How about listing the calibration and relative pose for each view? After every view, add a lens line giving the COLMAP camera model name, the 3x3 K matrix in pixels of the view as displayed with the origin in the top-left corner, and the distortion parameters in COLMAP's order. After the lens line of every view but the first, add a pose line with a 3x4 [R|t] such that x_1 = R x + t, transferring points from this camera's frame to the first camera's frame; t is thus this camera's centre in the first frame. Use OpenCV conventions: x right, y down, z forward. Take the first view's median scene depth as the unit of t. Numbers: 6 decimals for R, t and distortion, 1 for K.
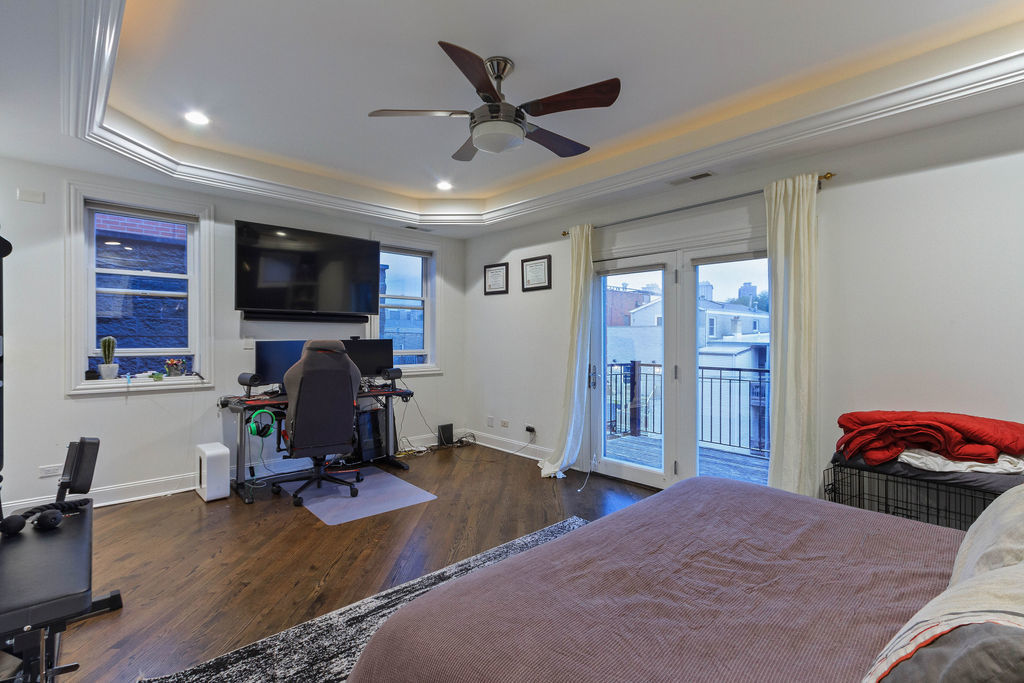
lens RADIAL K [[473.2, 0, 514.2], [0, 473.2, 338.8], [0, 0, 1]] dist [0.013640, -0.001824]
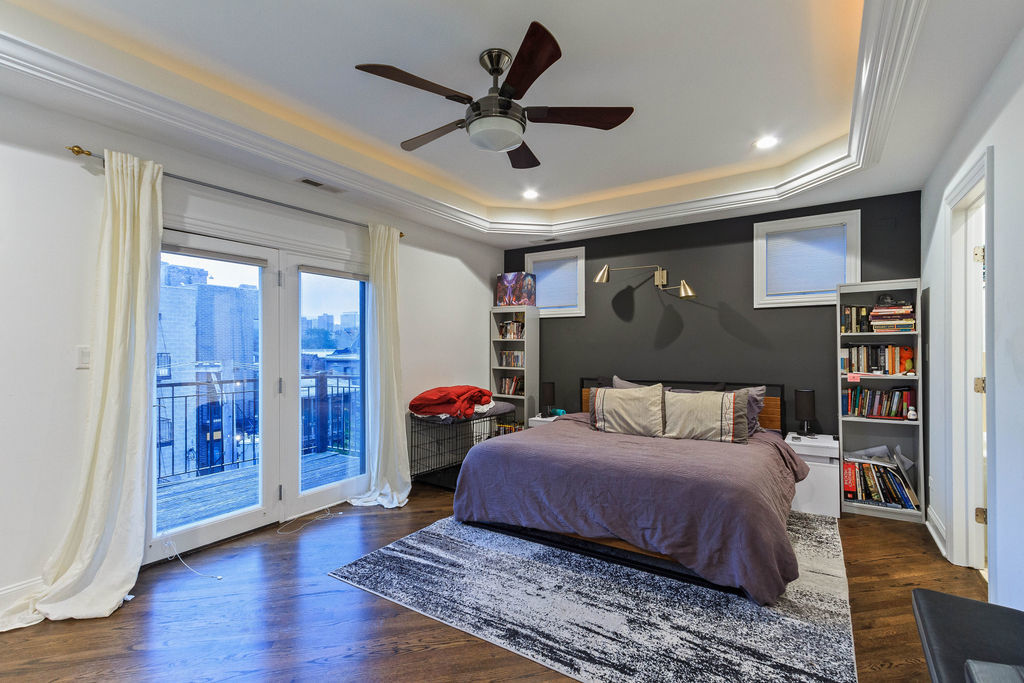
lens RADIAL K [[473.2, 0, 517.3], [0, 473.2, 345.6], [0, 0, 1]] dist [0.013640, -0.001824]
pose [[-0.241539, -0.001792, 0.970389, -0.977596], [0.004810, 0.999984, 0.003044, -0.008088], [-0.970379, 0.005403, -0.241527, 1.205219]]
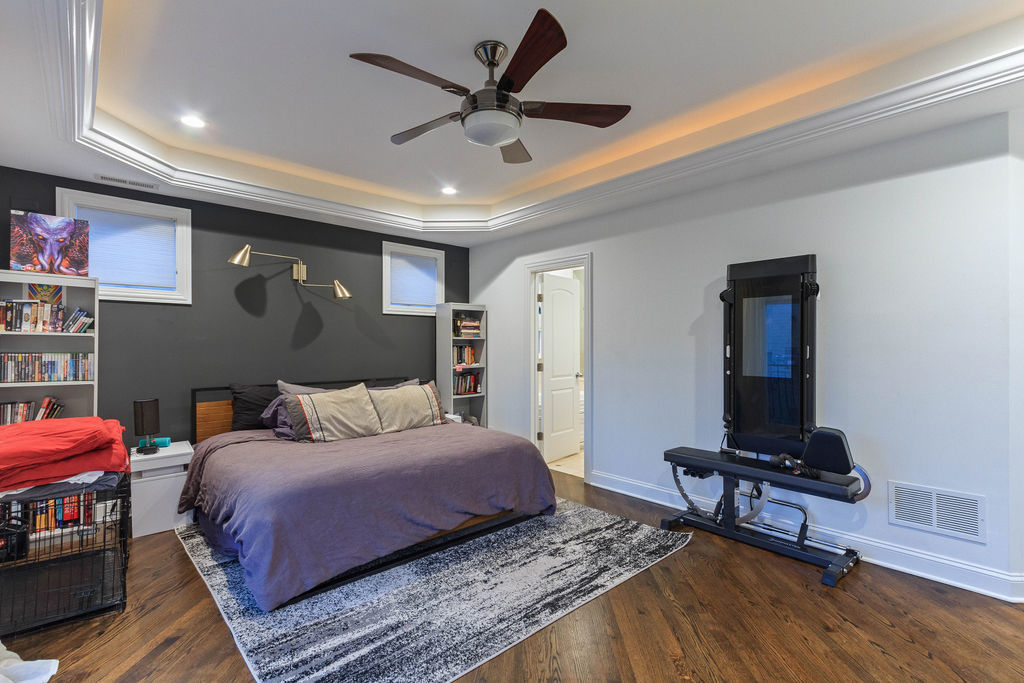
lens RADIAL K [[473.2, 0, 518.3], [0, 473.2, 342.8], [0, 0, 1]] dist [0.013640, -0.001824]
pose [[-0.999959, -0.005361, -0.007262, -0.077773], [-0.005327, 0.999975, -0.004691, -0.004821], [0.007287, -0.004652, -0.999963, 1.951574]]
